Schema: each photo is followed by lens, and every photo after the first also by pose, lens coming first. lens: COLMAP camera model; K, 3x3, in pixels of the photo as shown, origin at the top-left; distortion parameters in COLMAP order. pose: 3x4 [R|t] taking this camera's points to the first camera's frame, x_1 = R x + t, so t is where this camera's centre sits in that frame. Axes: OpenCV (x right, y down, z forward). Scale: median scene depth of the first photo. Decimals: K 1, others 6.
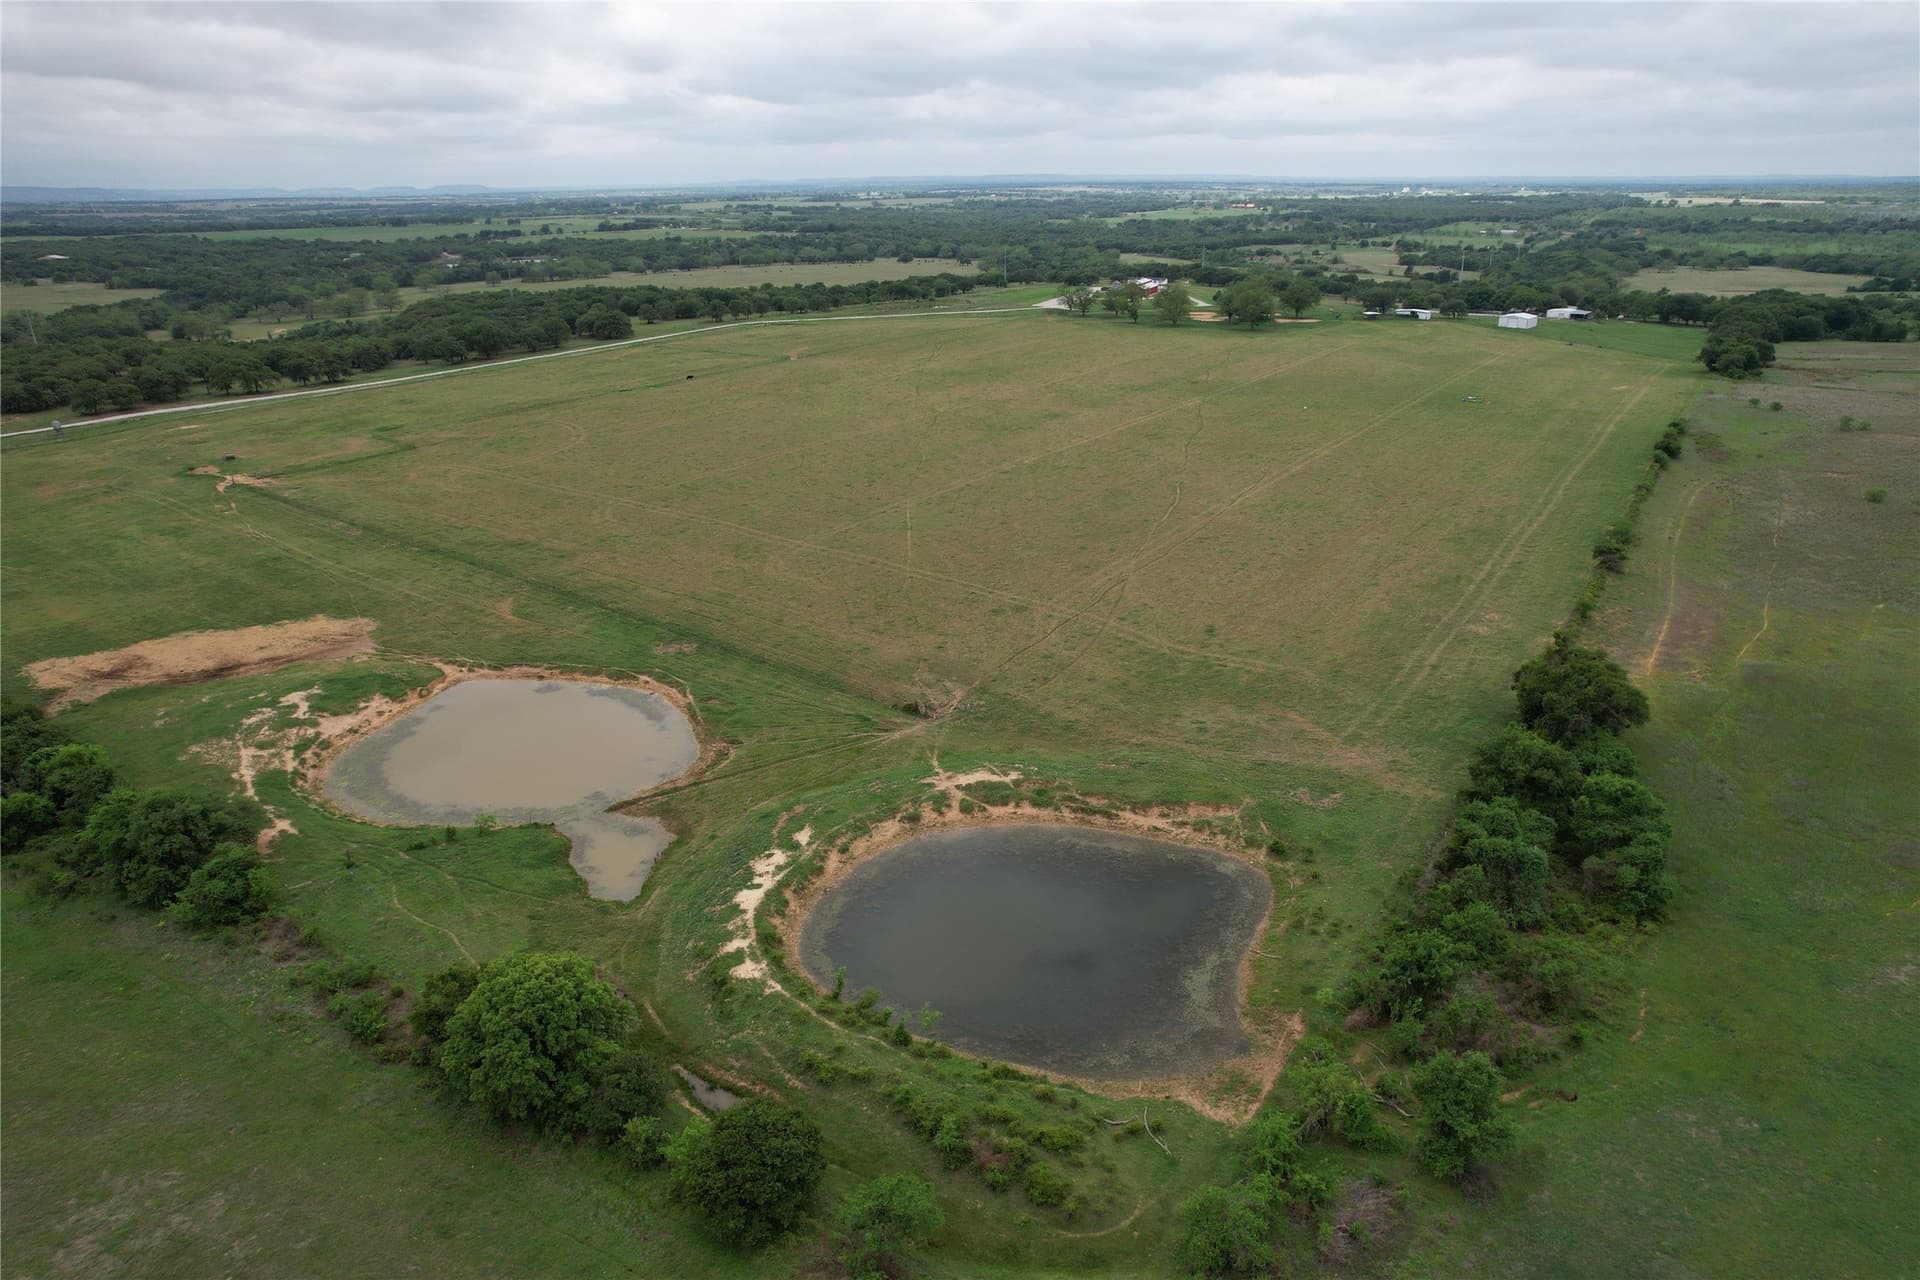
lens RADIAL K [[1236.8, 0, 968.7], [0, 1236.8, 635.7], [0, 0, 1]] dist [-0.087463, 0.084170]
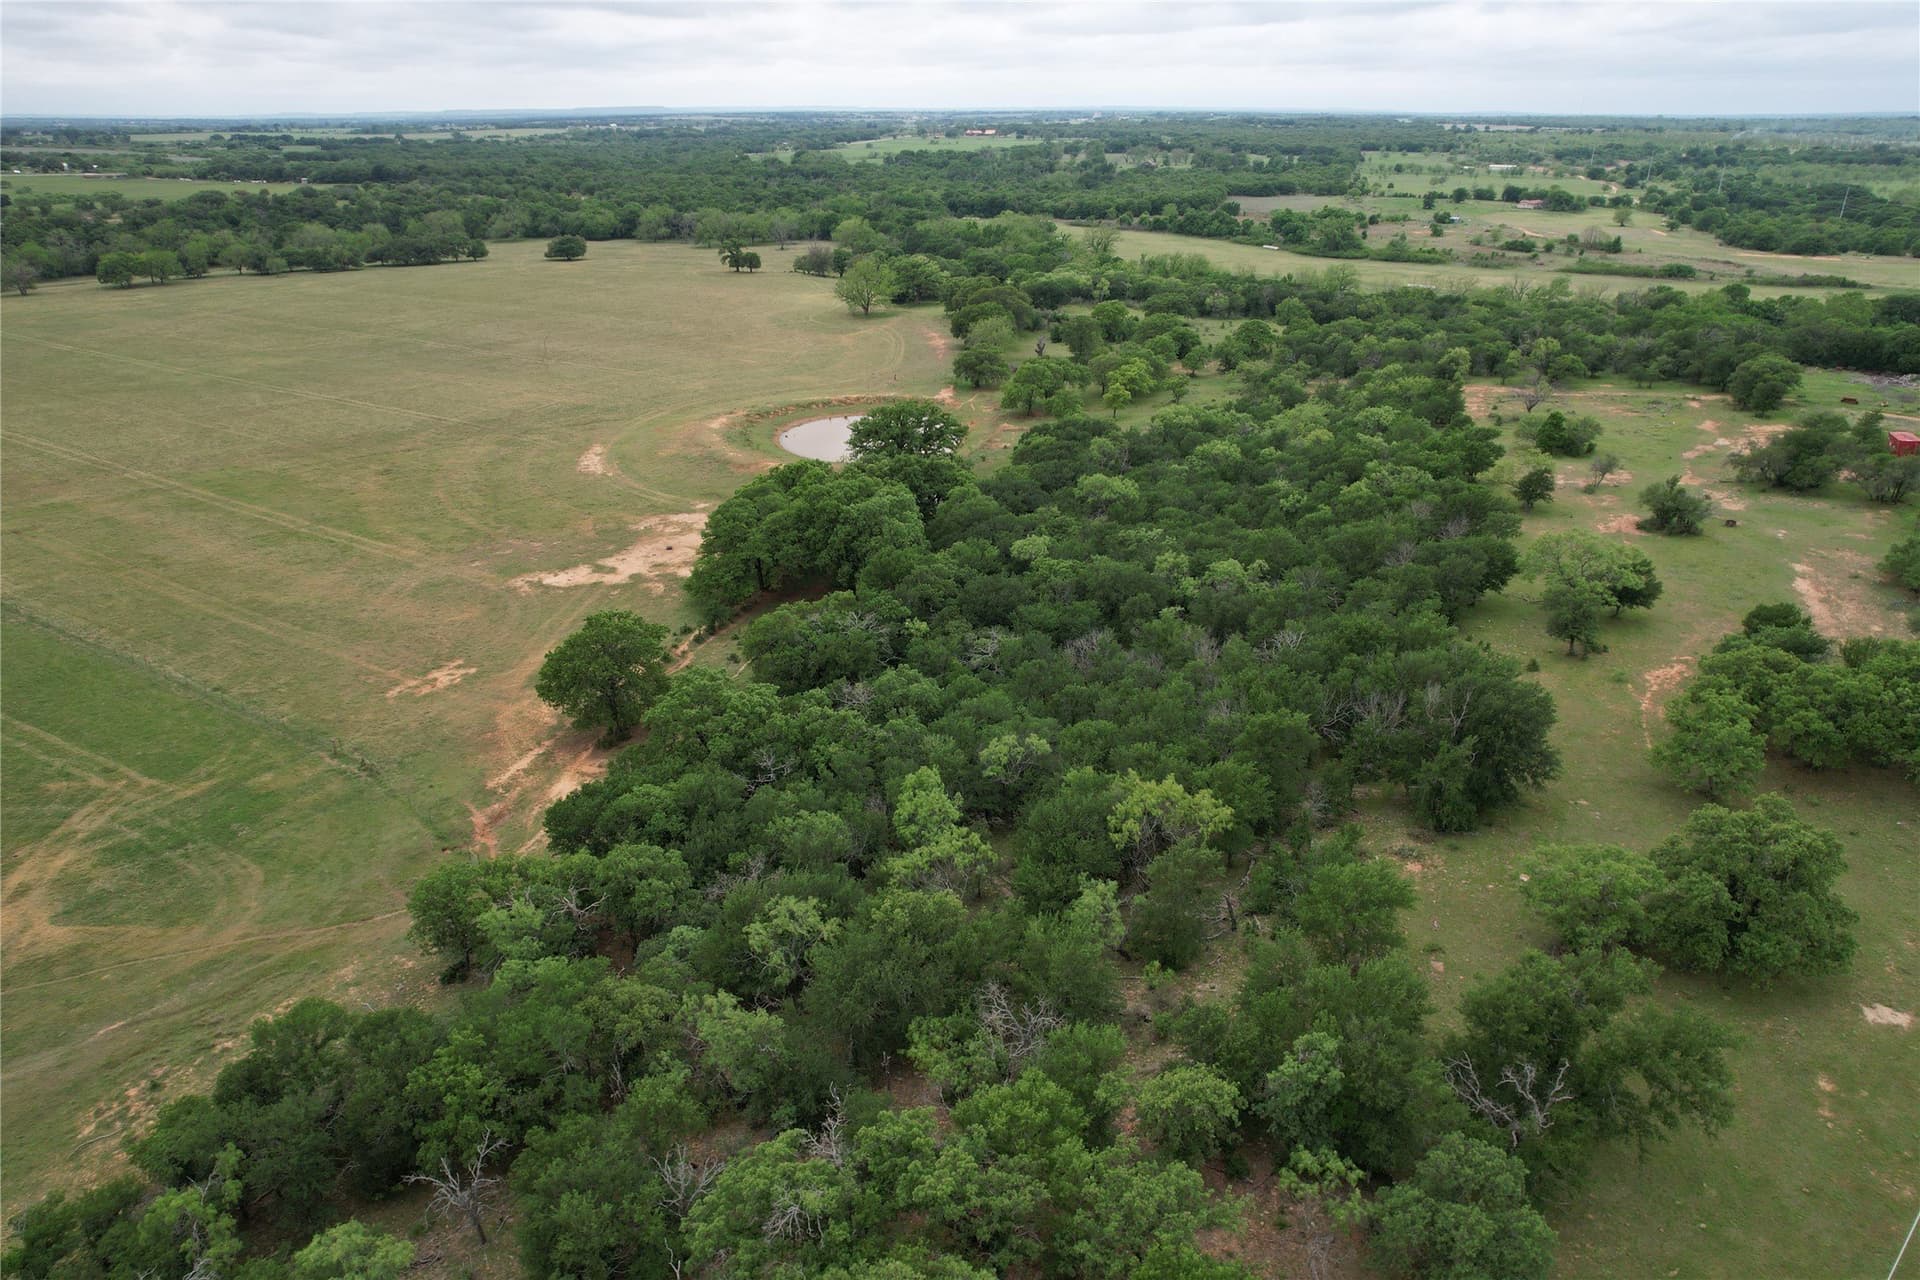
lens RADIAL K [[1236.8, 0, 968.7], [0, 1236.8, 635.7], [0, 0, 1]] dist [-0.087463, 0.084170]
pose [[0.953693, -0.112779, 0.278837, -0.043517], [0.099591, 0.993153, 0.061065, -0.159510], [-0.283815, -0.030468, 0.958395, 0.474718]]
